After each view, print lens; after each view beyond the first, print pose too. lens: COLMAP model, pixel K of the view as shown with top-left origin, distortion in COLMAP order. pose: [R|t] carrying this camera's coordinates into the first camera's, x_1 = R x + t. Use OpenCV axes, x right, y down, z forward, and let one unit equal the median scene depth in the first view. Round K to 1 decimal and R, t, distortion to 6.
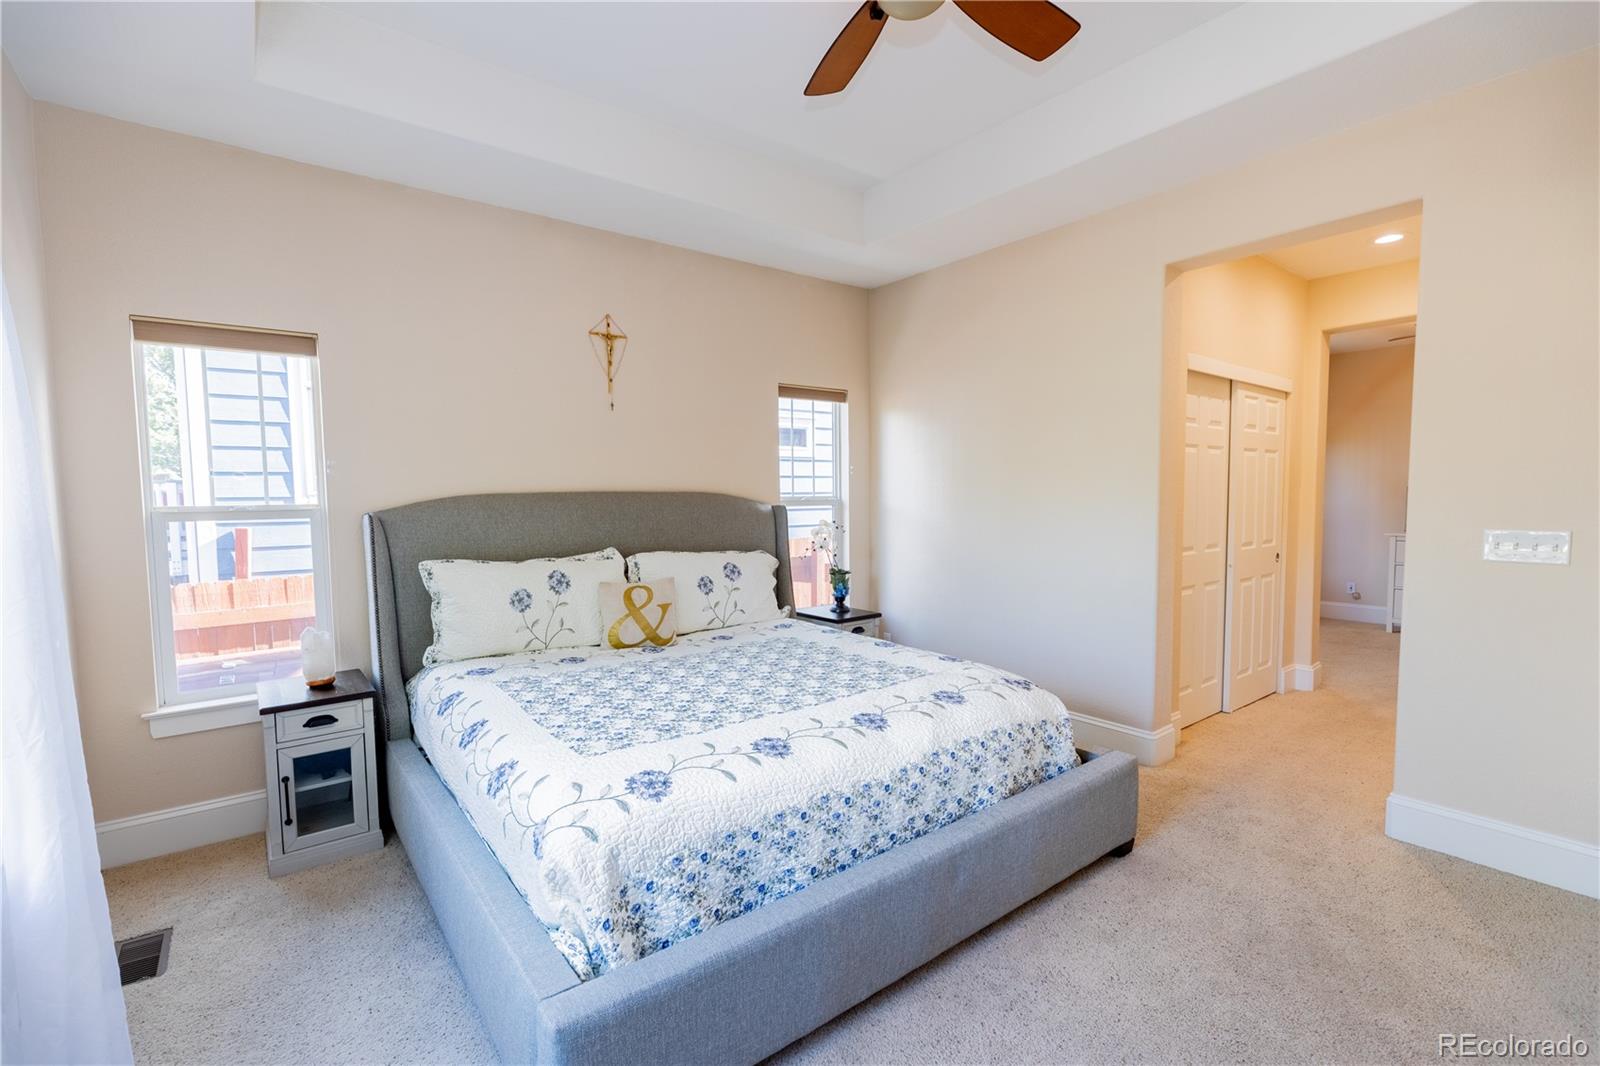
lens RADIAL K [[711.9, 0, 789.5], [0, 711.9, 540.4], [0, 0, 1]] dist [0.006929, 0.000180]
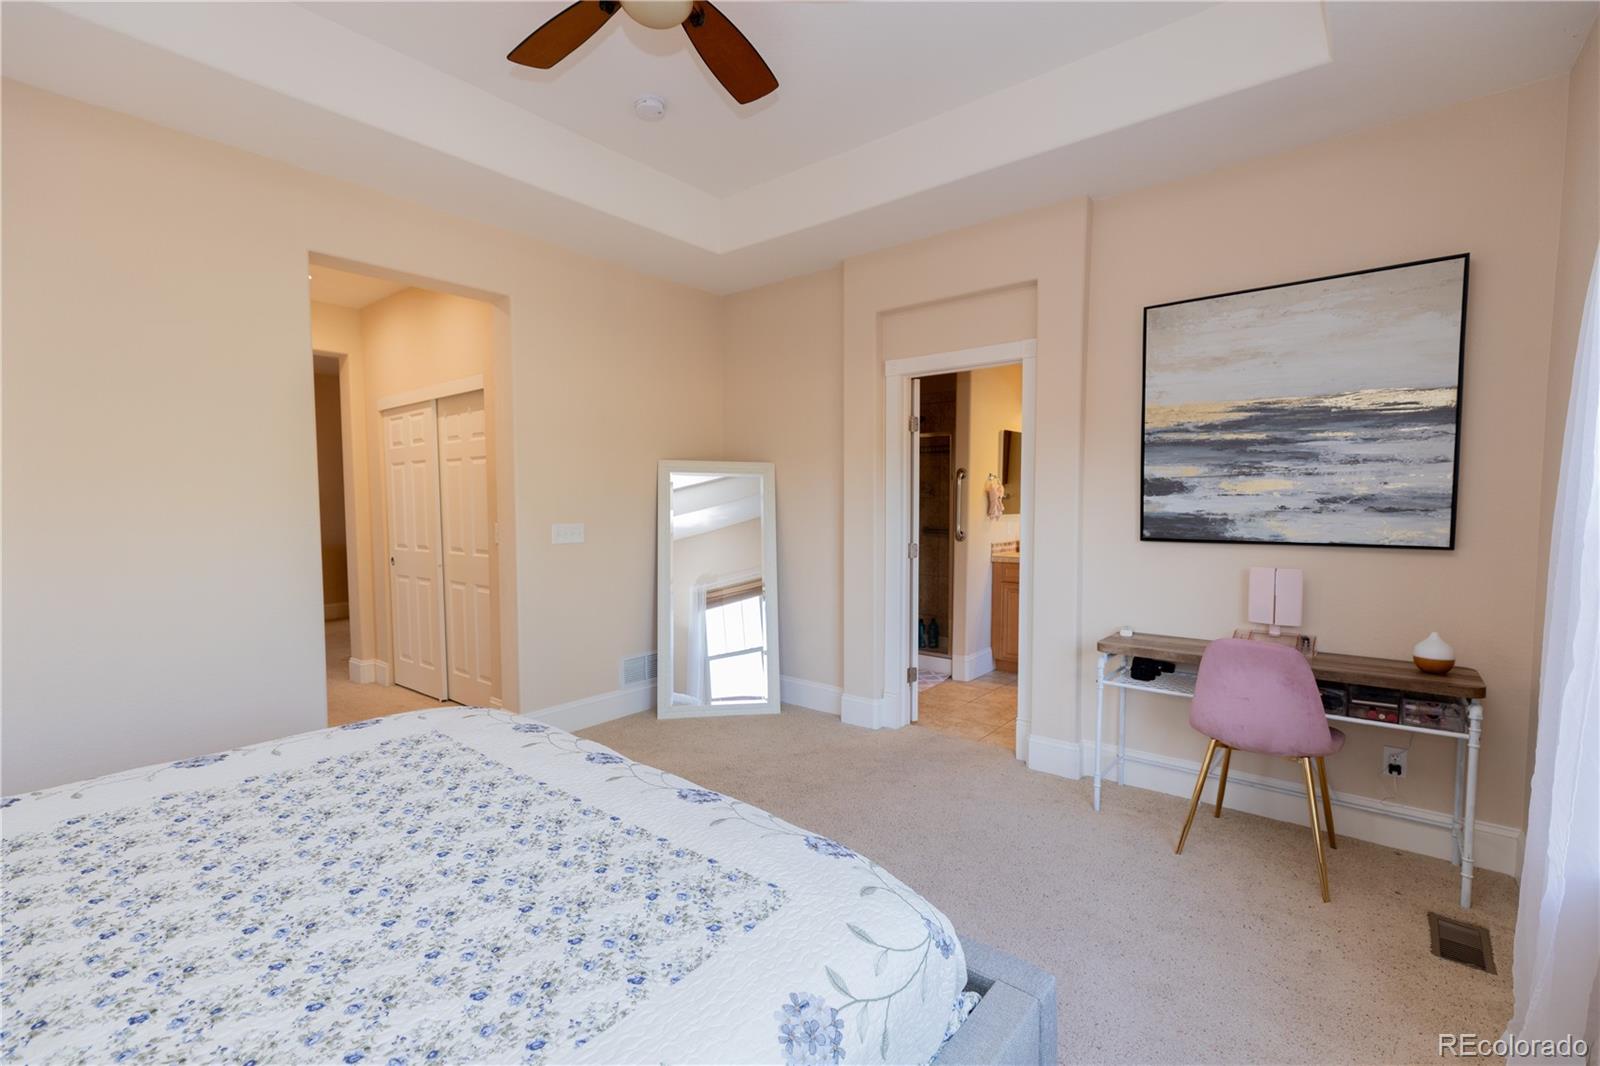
lens RADIAL K [[711.9, 0, 789.5], [0, 711.9, 540.4], [0, 0, 1]] dist [0.006929, 0.000180]
pose [[-0.225777, -0.046099, 0.973088, -0.709223], [0.072951, 0.995275, 0.064076, -0.043780], [-0.971444, 0.085454, -0.221347, 0.888504]]
